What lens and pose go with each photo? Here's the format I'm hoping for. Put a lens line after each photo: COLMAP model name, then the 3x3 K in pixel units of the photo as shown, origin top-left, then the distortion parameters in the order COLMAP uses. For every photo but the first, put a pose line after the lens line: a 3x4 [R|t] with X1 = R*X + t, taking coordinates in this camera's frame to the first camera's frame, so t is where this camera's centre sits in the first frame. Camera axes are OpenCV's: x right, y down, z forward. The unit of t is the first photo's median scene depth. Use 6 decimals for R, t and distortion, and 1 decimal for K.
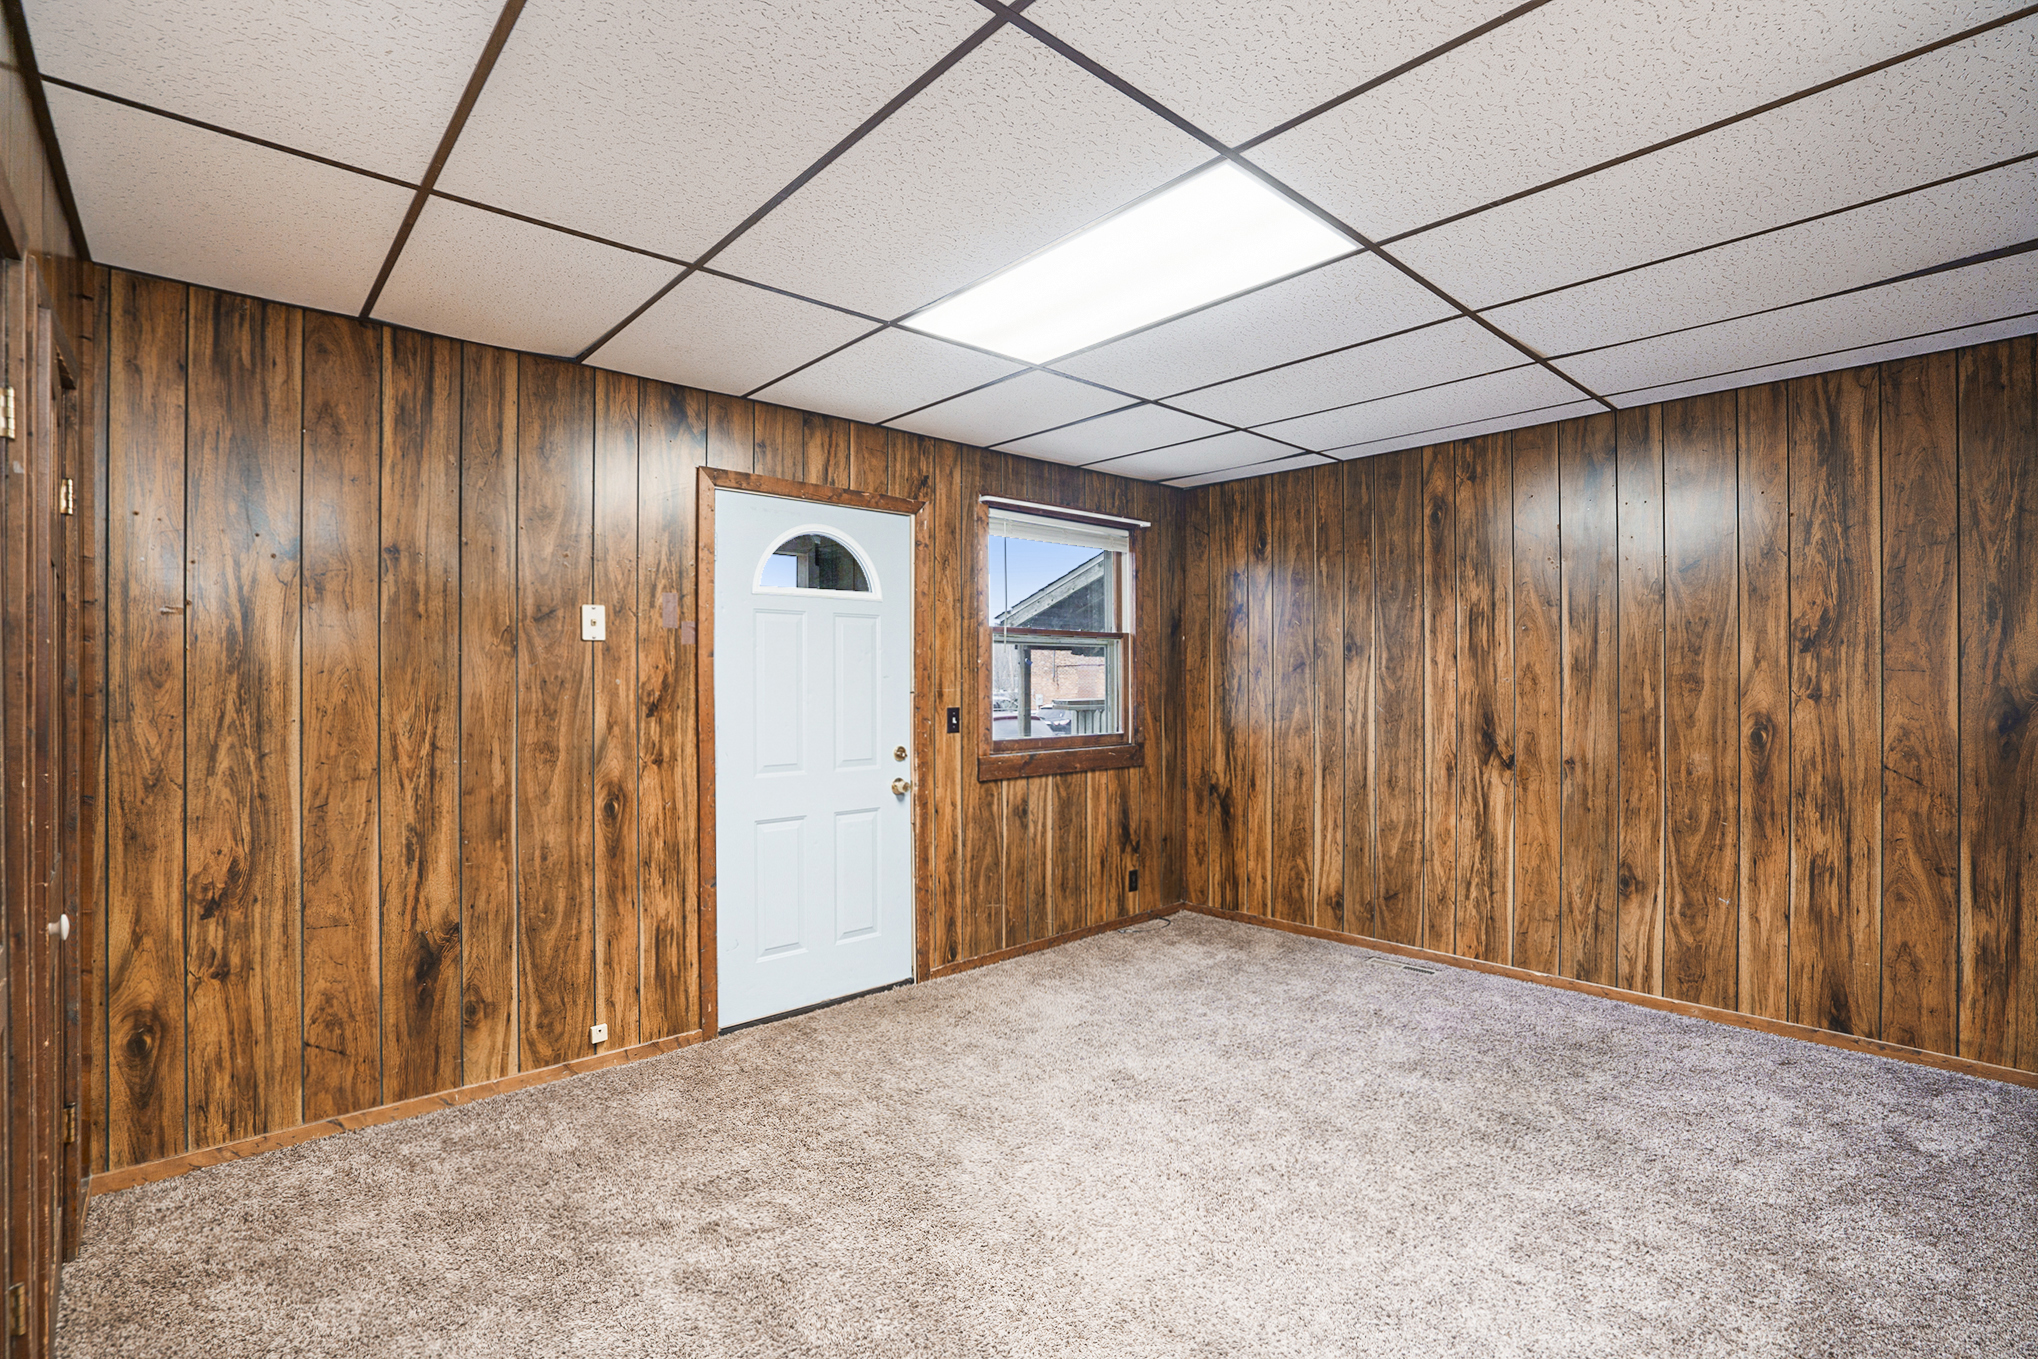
lens RADIAL K [[960.1, 0, 1022.6], [0, 960.1, 678.0], [0, 0, 1]] dist [-0.032479, 0.010163]
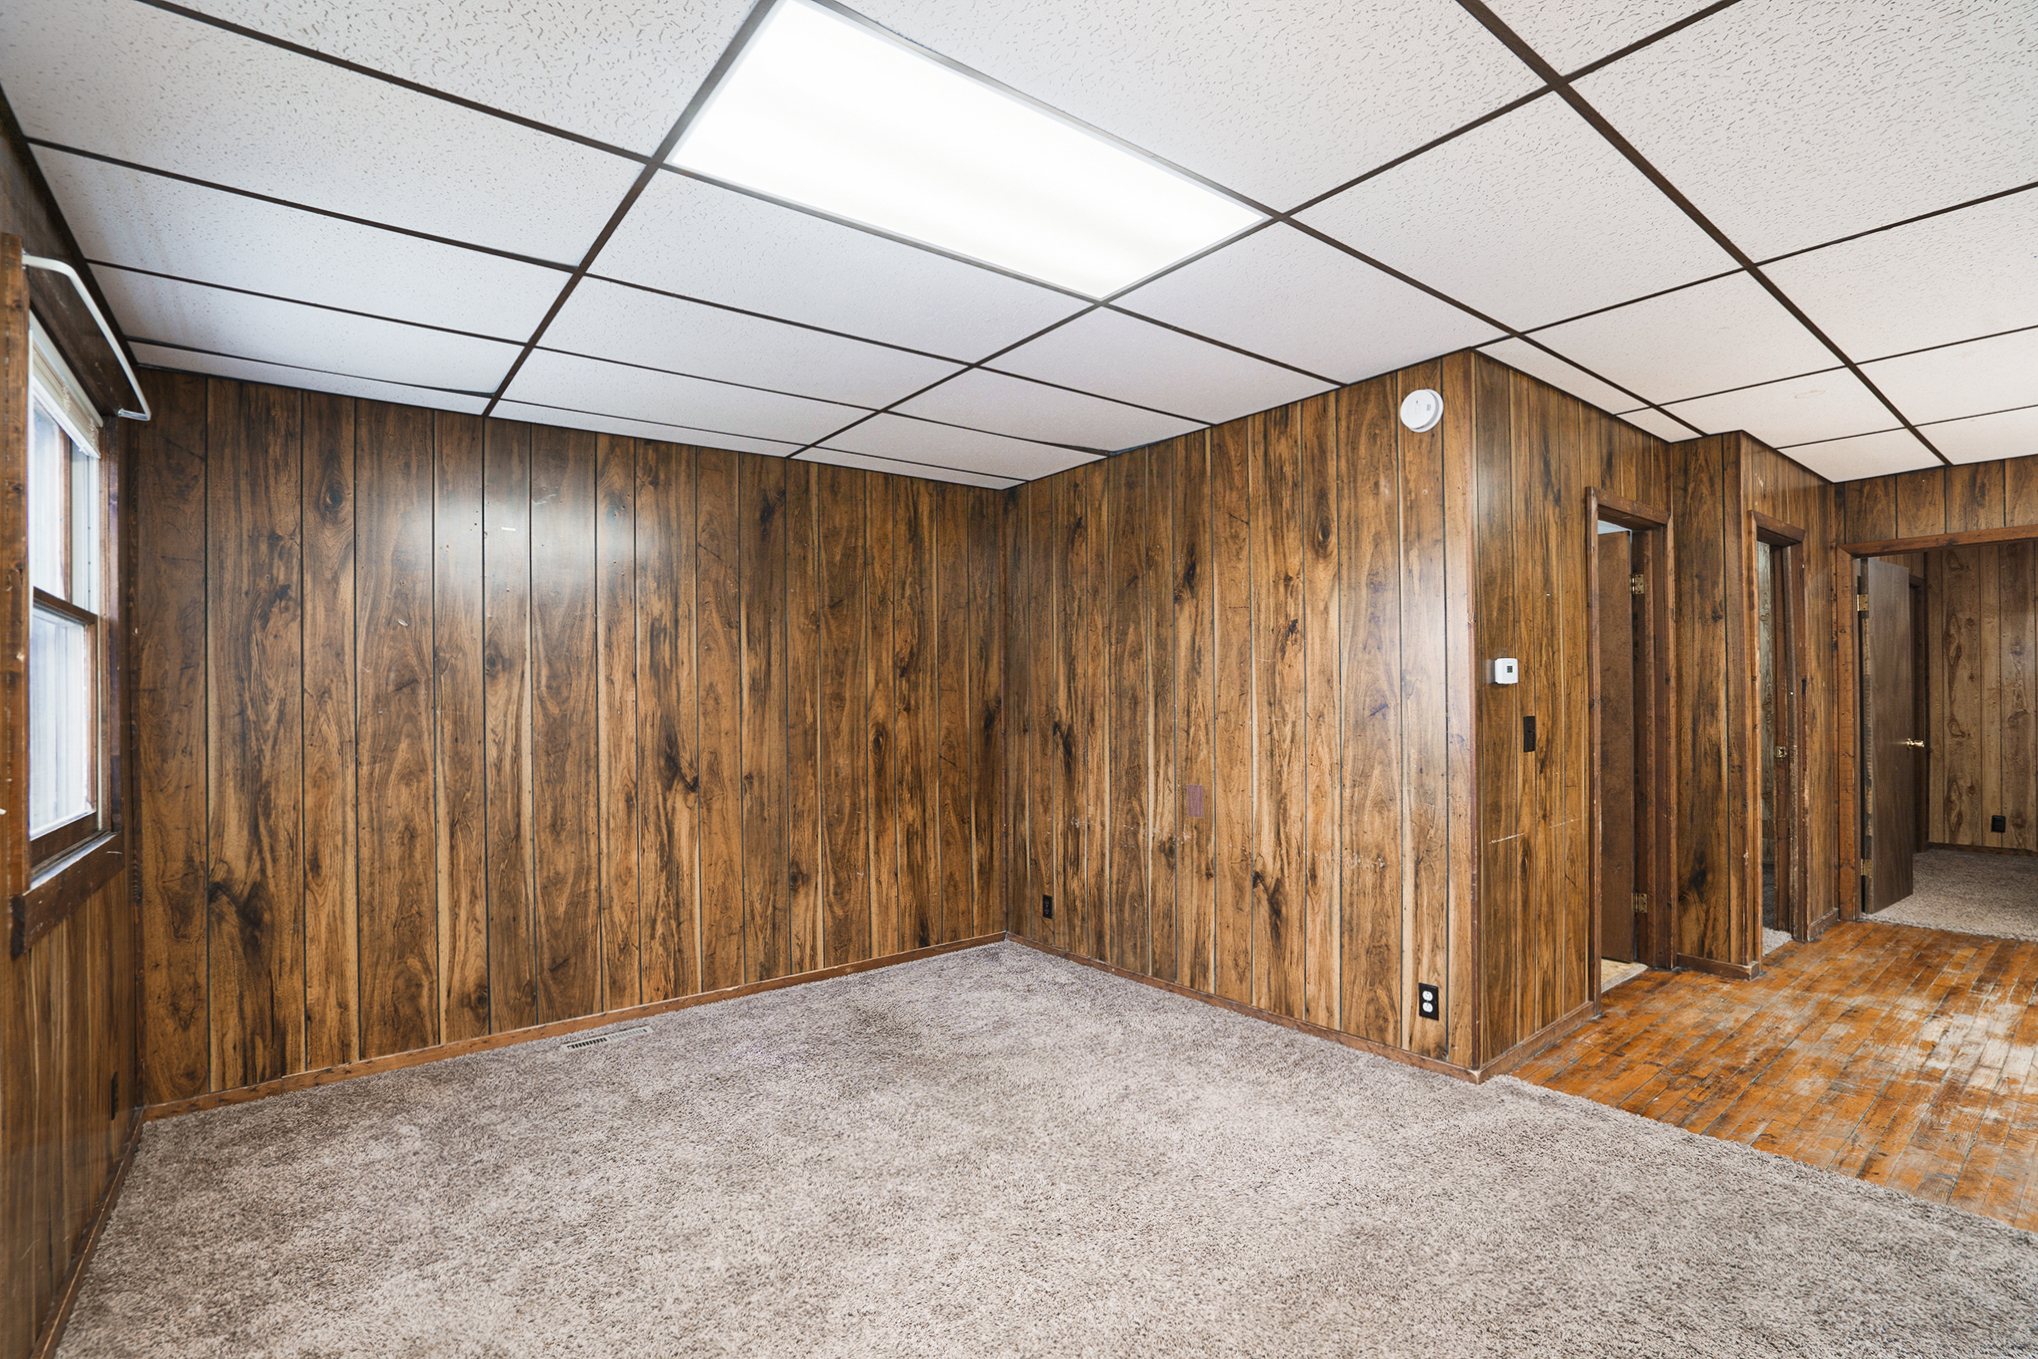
lens RADIAL K [[960.1, 0, 1013.4], [0, 960.1, 691.0], [0, 0, 1]] dist [-0.032479, 0.010163]
pose [[0.081652, 0.008866, 0.996621, -0.487461], [0.014763, 0.999840, -0.010105, 0.008396], [-0.996552, 0.015539, 0.081508, 0.656977]]
